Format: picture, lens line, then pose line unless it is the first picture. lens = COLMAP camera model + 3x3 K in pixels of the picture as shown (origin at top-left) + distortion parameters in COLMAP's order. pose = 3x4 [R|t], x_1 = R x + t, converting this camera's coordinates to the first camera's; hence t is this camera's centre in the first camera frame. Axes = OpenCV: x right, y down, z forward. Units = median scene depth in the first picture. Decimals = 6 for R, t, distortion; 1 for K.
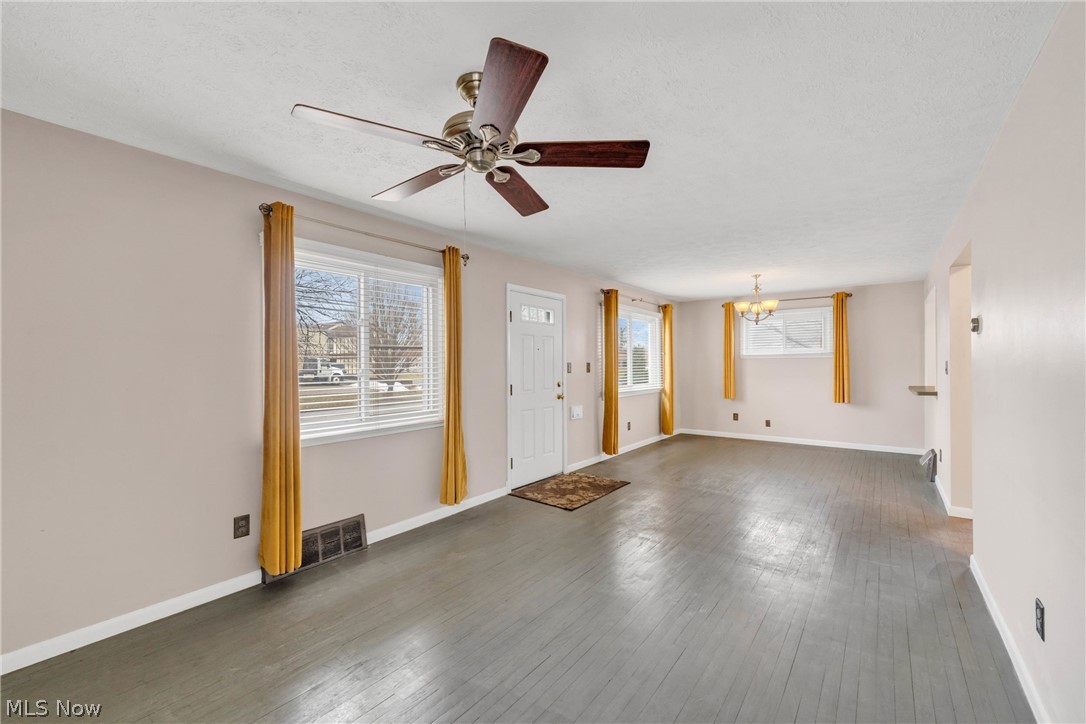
lens RADIAL K [[448.7, 0, 540.2], [0, 448.7, 365.7], [0, 0, 1]] dist [0.006823, -0.001127]
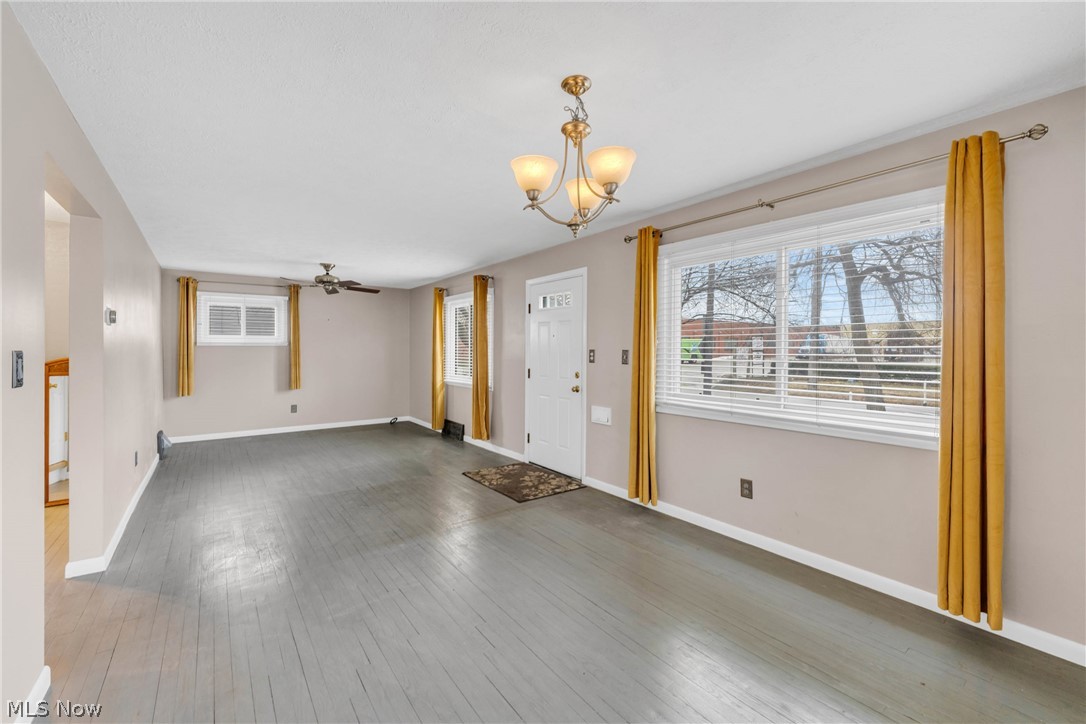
lens RADIAL K [[448.7, 0, 548.6], [0, 448.7, 352.8], [0, 0, 1]] dist [0.006823, -0.001127]
pose [[-0.266675, 0.008567, -0.963748, 0.912641], [-0.010265, 0.999879, 0.011728, -0.010756], [0.963732, 0.013020, -0.266555, 1.213818]]
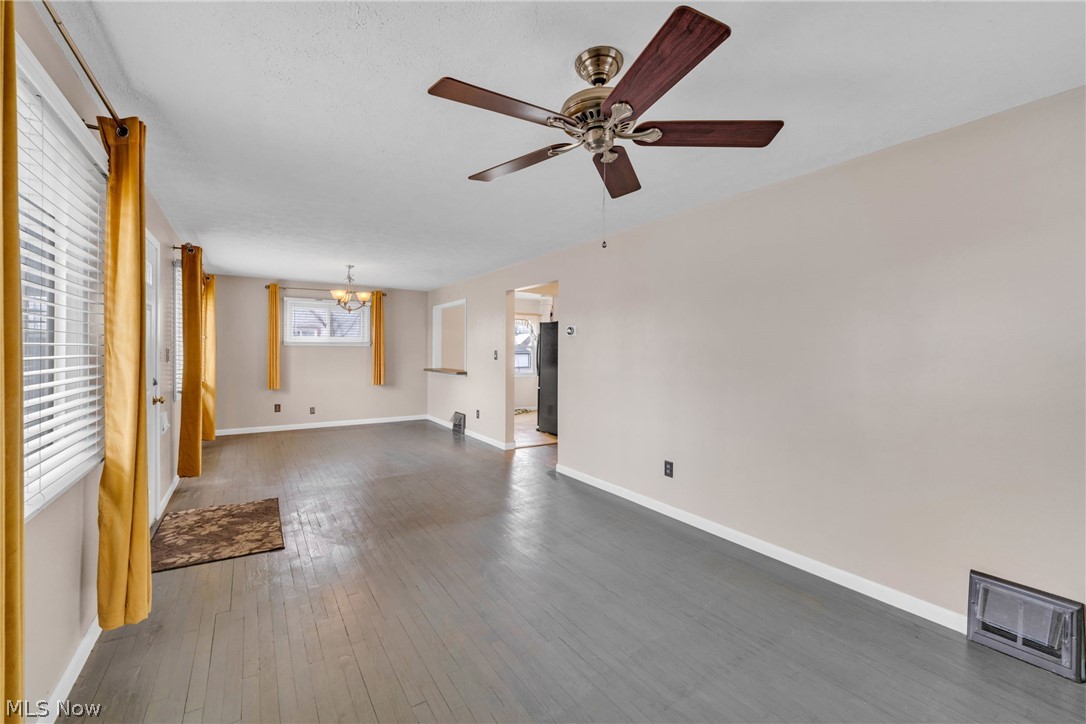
lens RADIAL K [[448.7, 0, 530.5], [0, 448.7, 356.1], [0, 0, 1]] dist [0.006823, -0.001127]
pose [[0.348071, -0.001768, 0.937466, -0.384770], [-0.005467, 0.999977, 0.003916, -0.000246], [-0.937452, -0.006488, 0.348054, 0.284811]]
